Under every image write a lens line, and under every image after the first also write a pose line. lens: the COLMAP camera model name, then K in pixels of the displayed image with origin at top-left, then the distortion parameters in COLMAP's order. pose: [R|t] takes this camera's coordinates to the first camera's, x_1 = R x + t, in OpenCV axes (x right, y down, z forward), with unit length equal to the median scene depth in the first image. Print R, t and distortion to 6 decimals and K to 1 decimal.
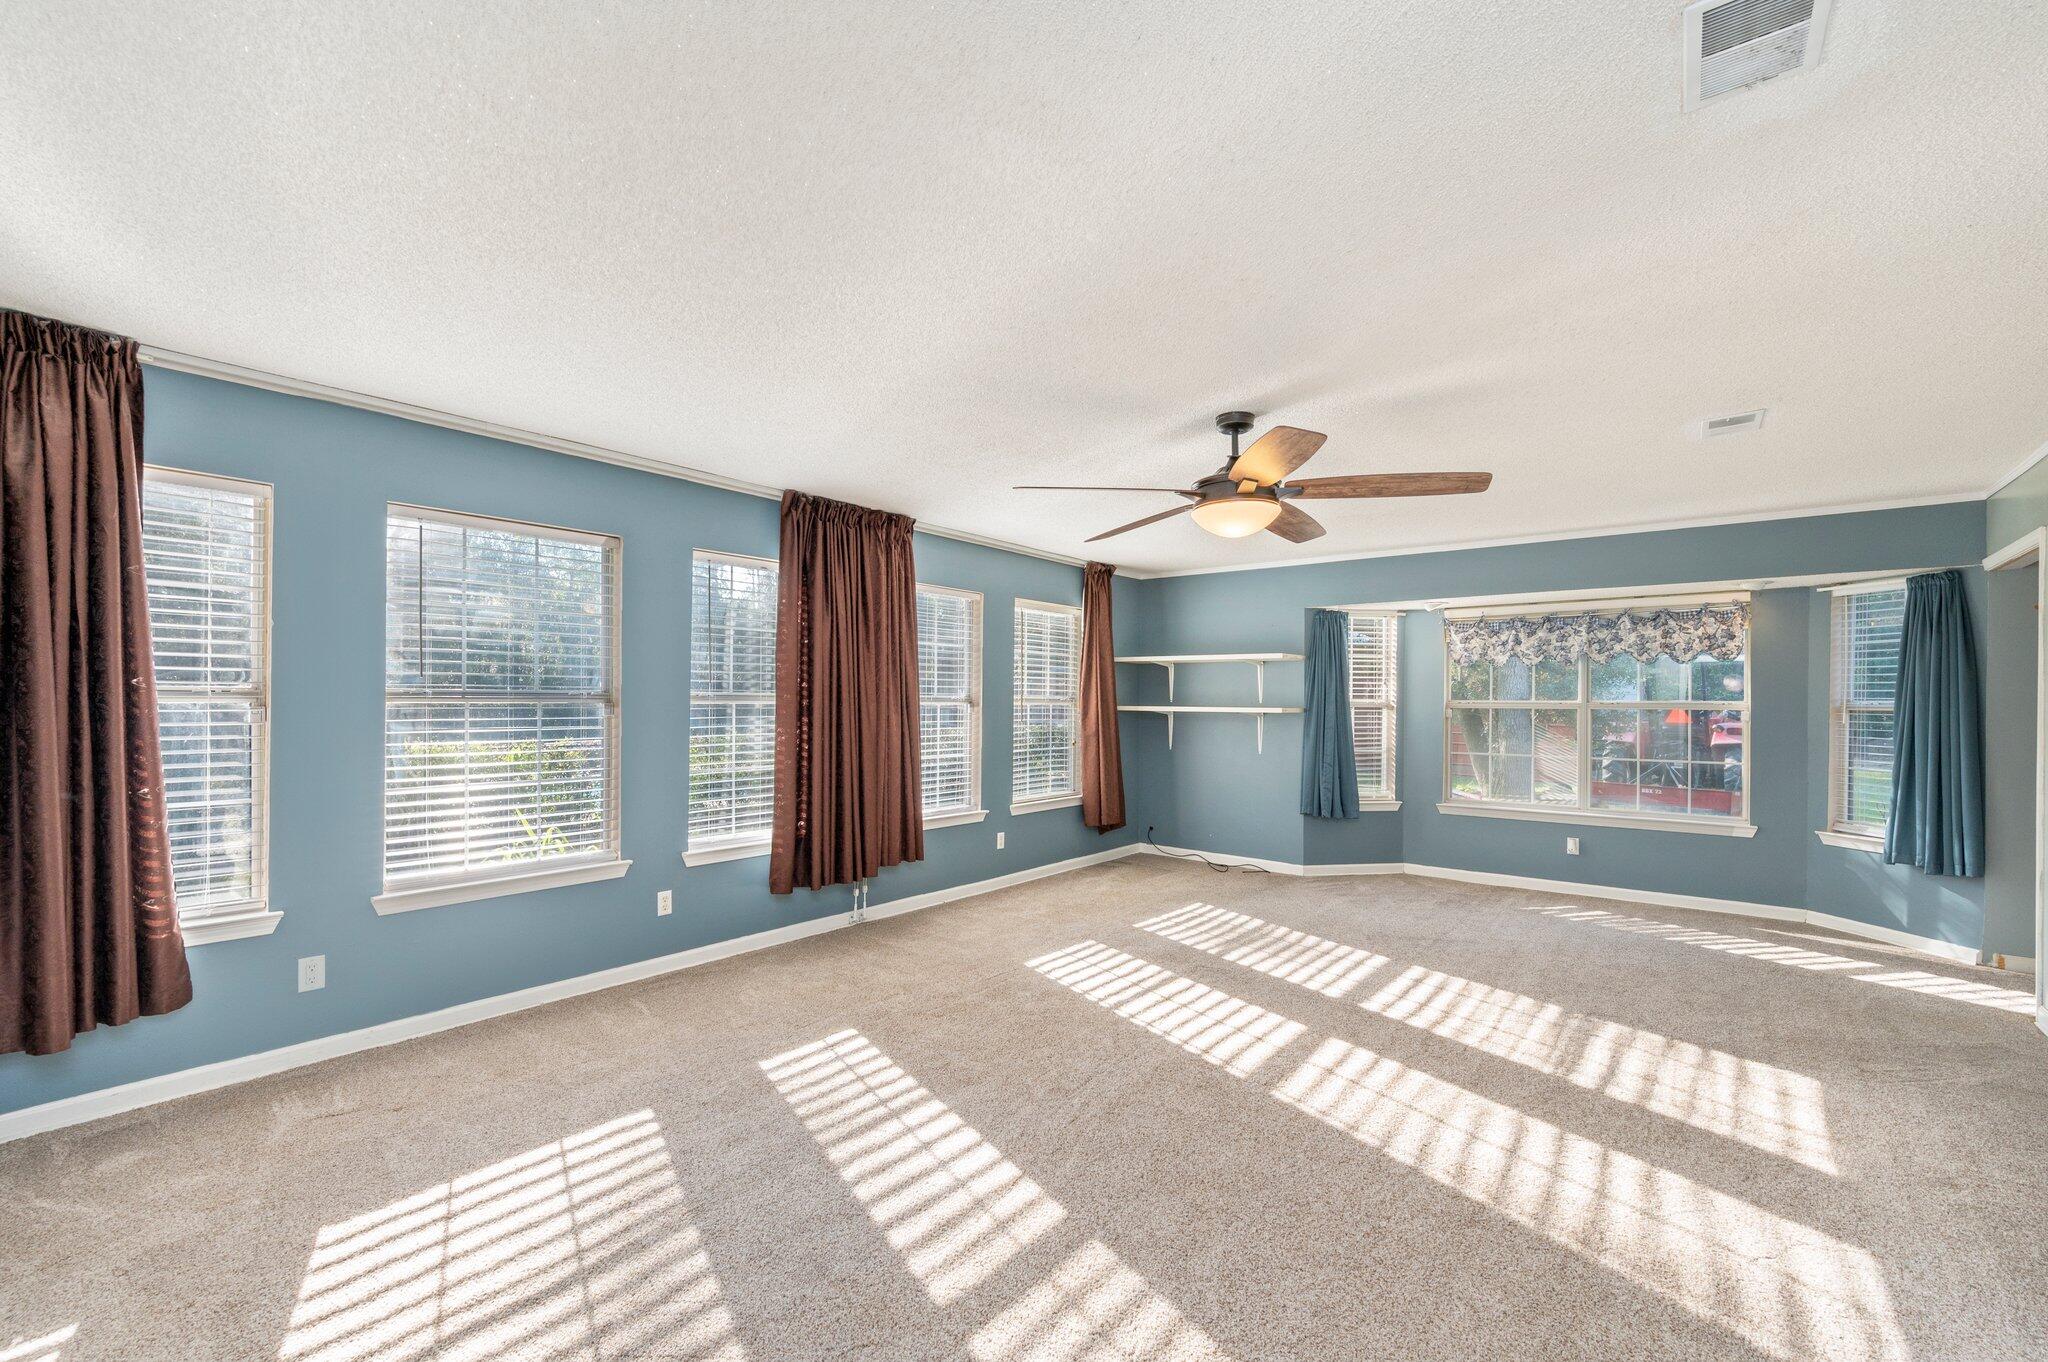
lens RADIAL K [[829.1, 0, 1019.1], [0, 829.1, 686.1], [0, 0, 1]] dist [-0.003218, -0.000085]
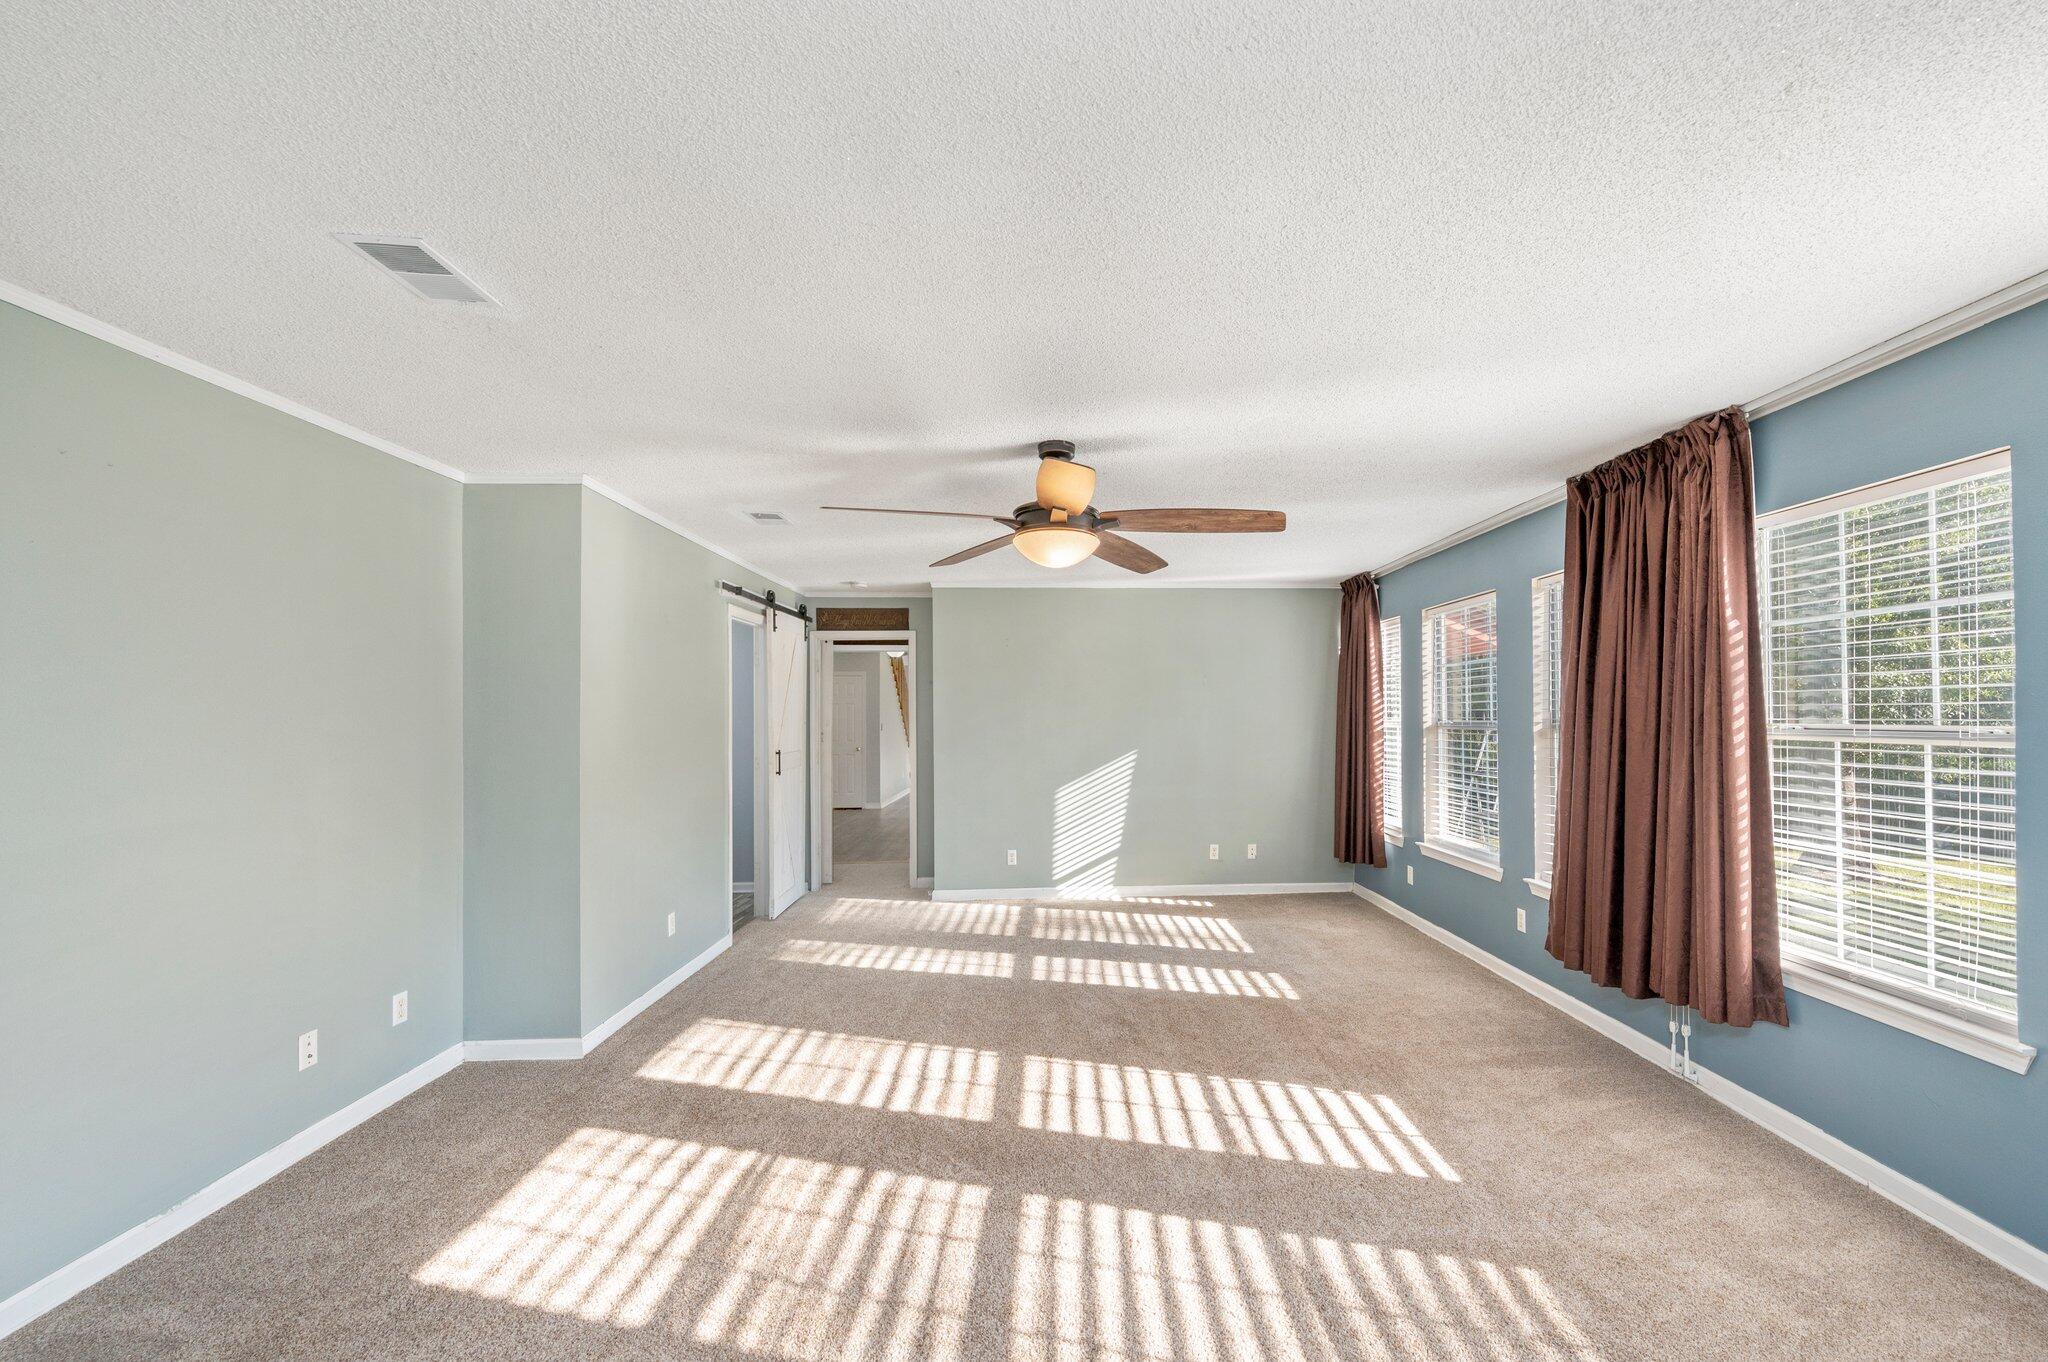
lens RADIAL K [[829.1, 0, 1019.1], [0, 829.1, 686.1], [0, 0, 1]] dist [-0.003218, -0.000085]
pose [[-0.778068, -0.020968, -0.627830, 0.788216], [0.013640, 0.998643, -0.050256, 0.002998], [0.628032, -0.047666, -0.776727, 1.487817]]
